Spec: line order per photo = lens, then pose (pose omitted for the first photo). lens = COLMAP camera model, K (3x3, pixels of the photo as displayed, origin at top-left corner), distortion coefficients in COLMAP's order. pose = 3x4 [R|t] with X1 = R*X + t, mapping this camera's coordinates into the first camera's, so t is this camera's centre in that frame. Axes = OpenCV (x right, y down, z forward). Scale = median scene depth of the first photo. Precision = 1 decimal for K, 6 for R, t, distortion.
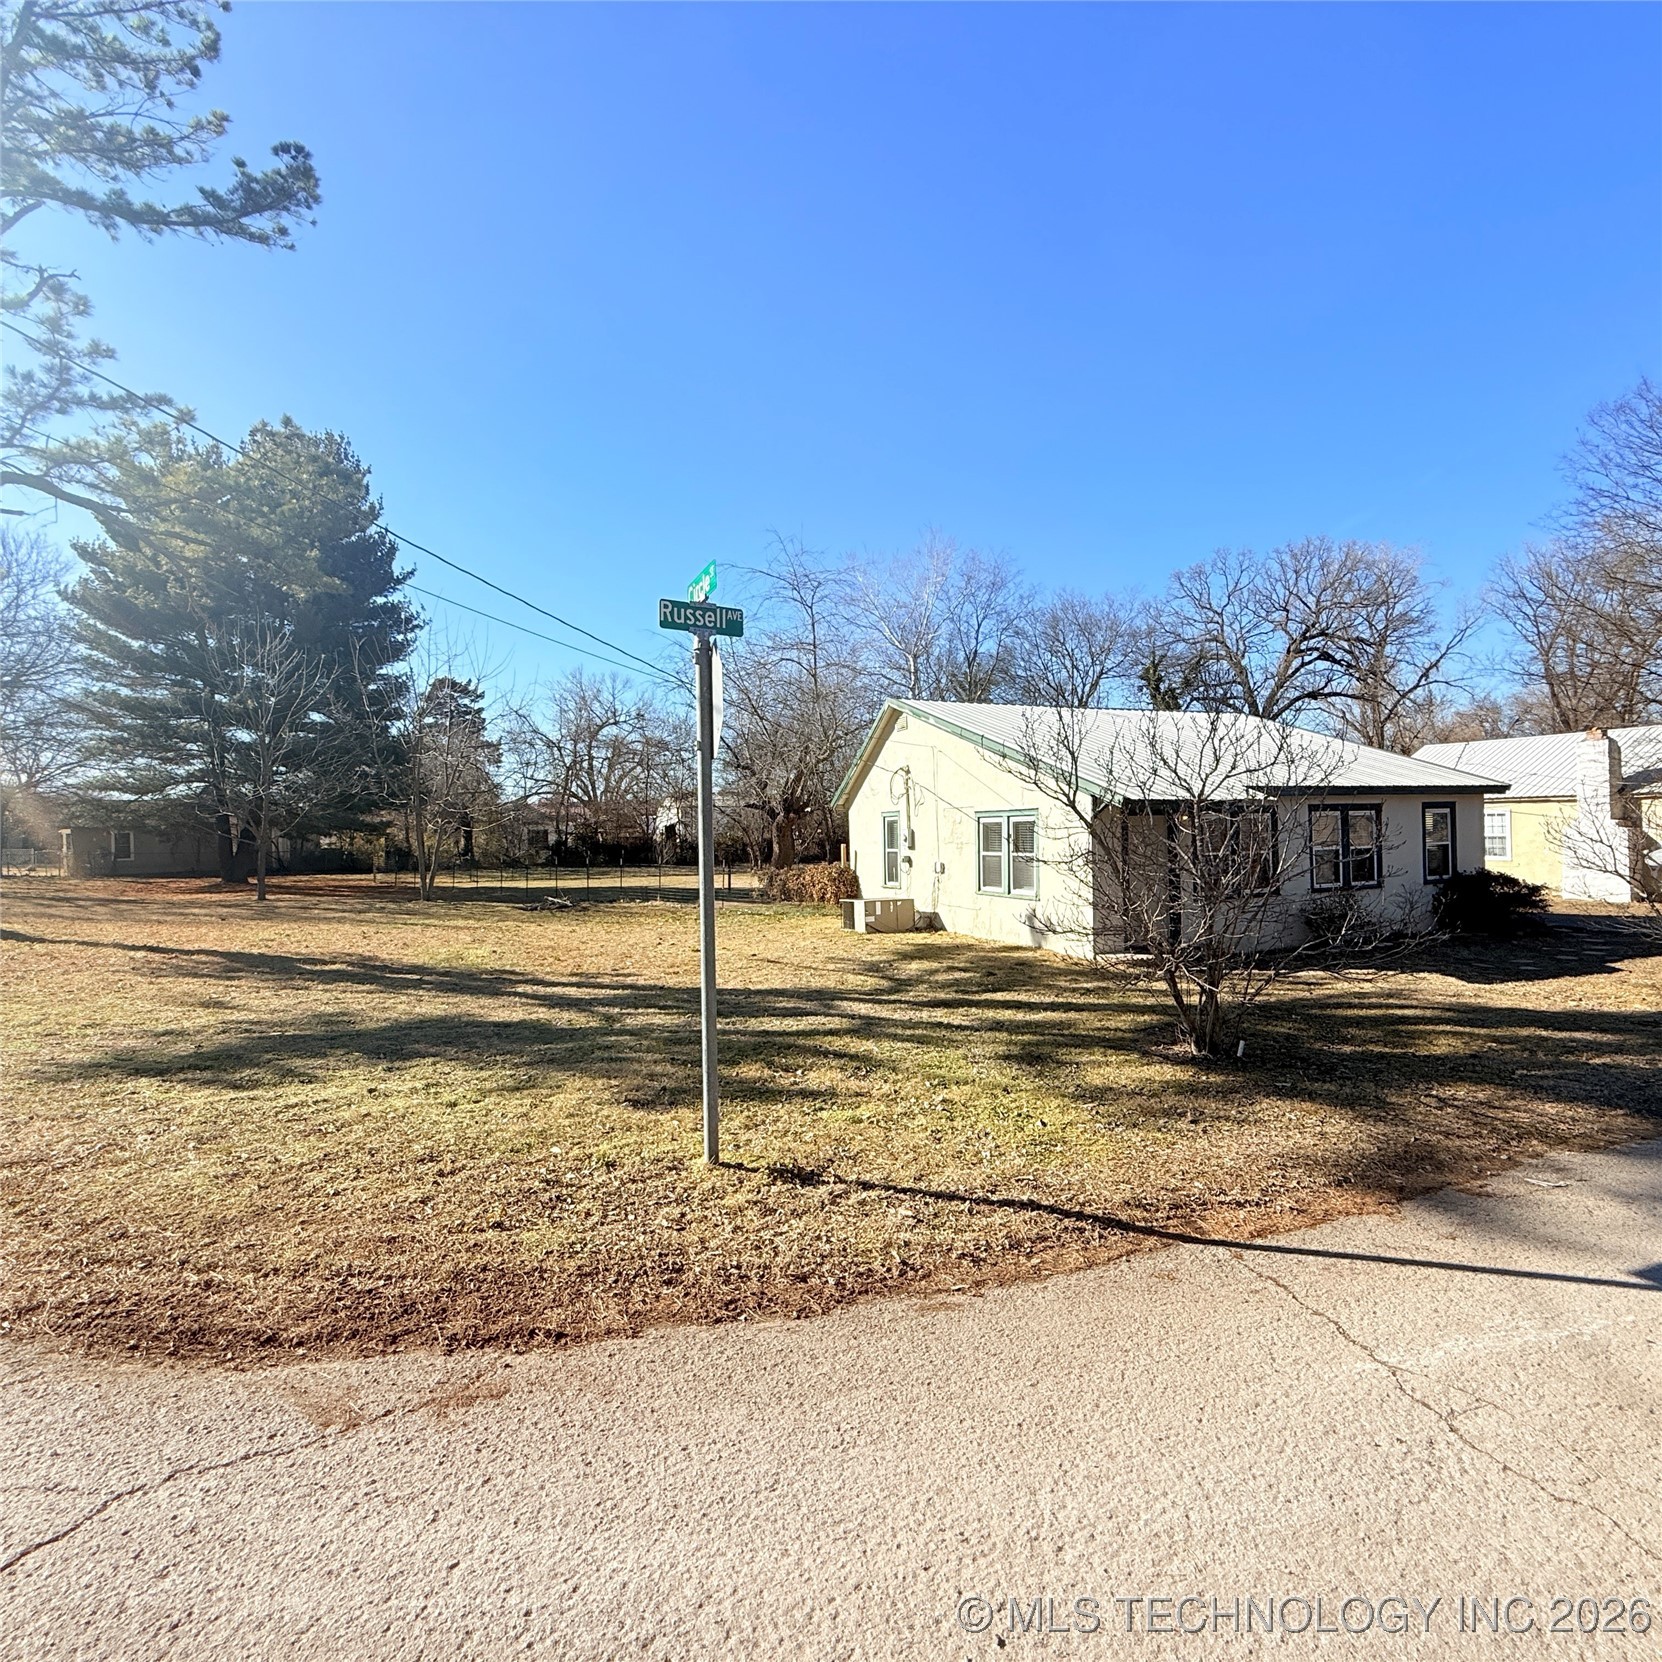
lens RADIAL K [[879.8, 0, 830.1], [0, 879.8, 832.8], [0, 0, 1]] dist [-0.002403, 0.004019]
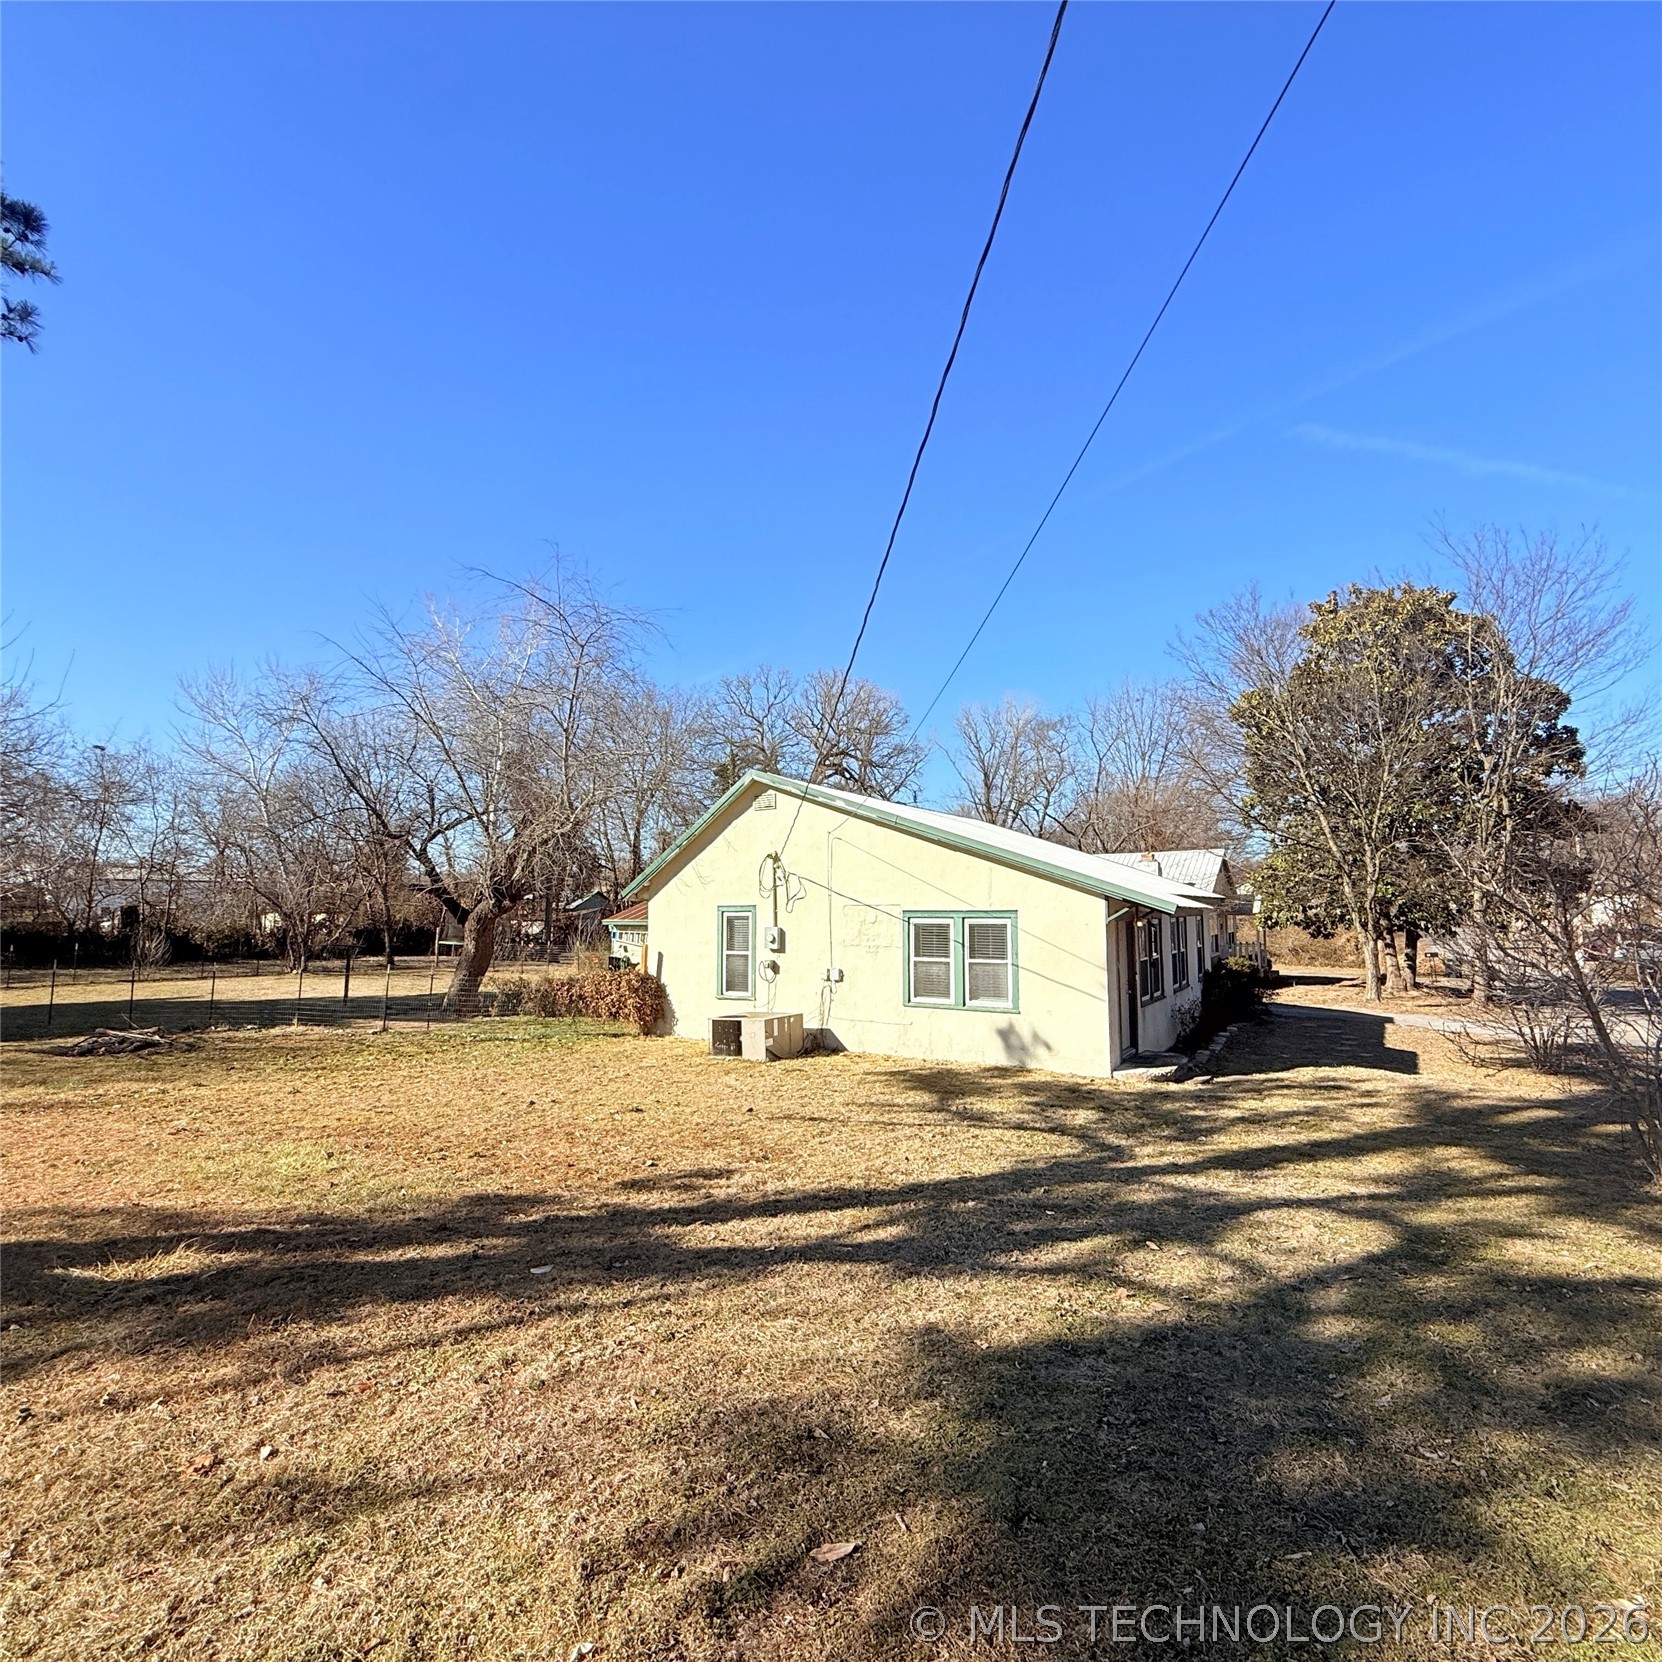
lens RADIAL K [[879.8, 0, 829.6], [0, 879.8, 833.9], [0, 0, 1]] dist [-0.002403, 0.004019]
pose [[0.820510, 0.071416, 0.567154, -0.250146], [-0.015262, 0.994548, -0.103154, -0.005546], [-0.571429, 0.075983, 0.817126, 0.203598]]
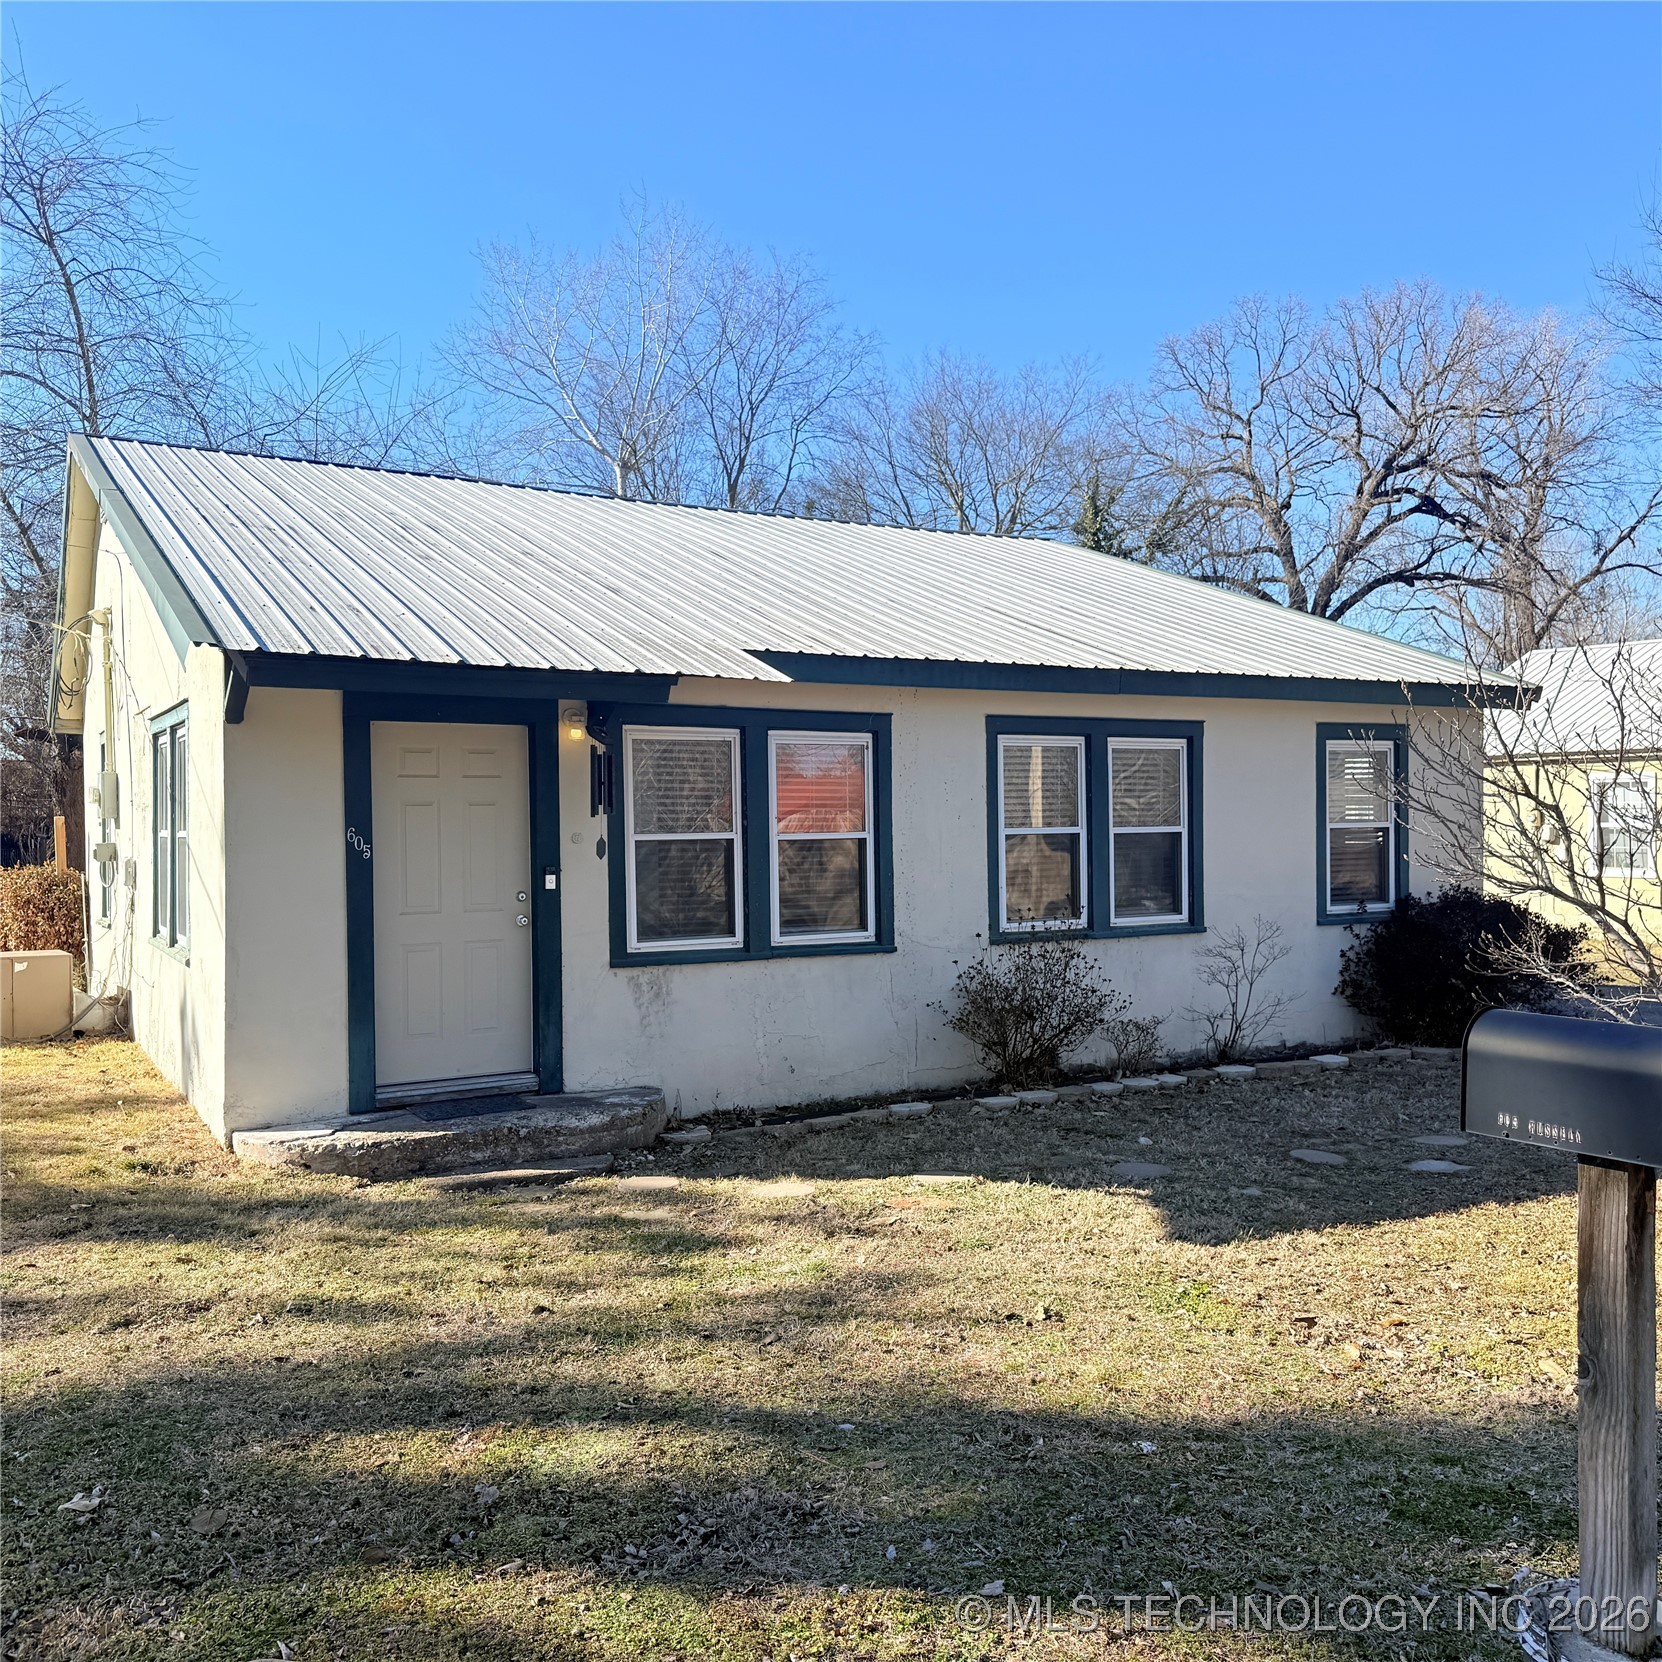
lens RADIAL K [[1551.7, 0, 845.0], [0, 1551.7, 819.1], [0, 0, 1]] dist [0.082684, 0.000000]
pose [[0.992739, 0.014822, 0.119371, 0.234645], [-0.014235, 0.999882, -0.005775, 0.010722], [-0.119442, 0.004034, 0.992833, 0.194441]]
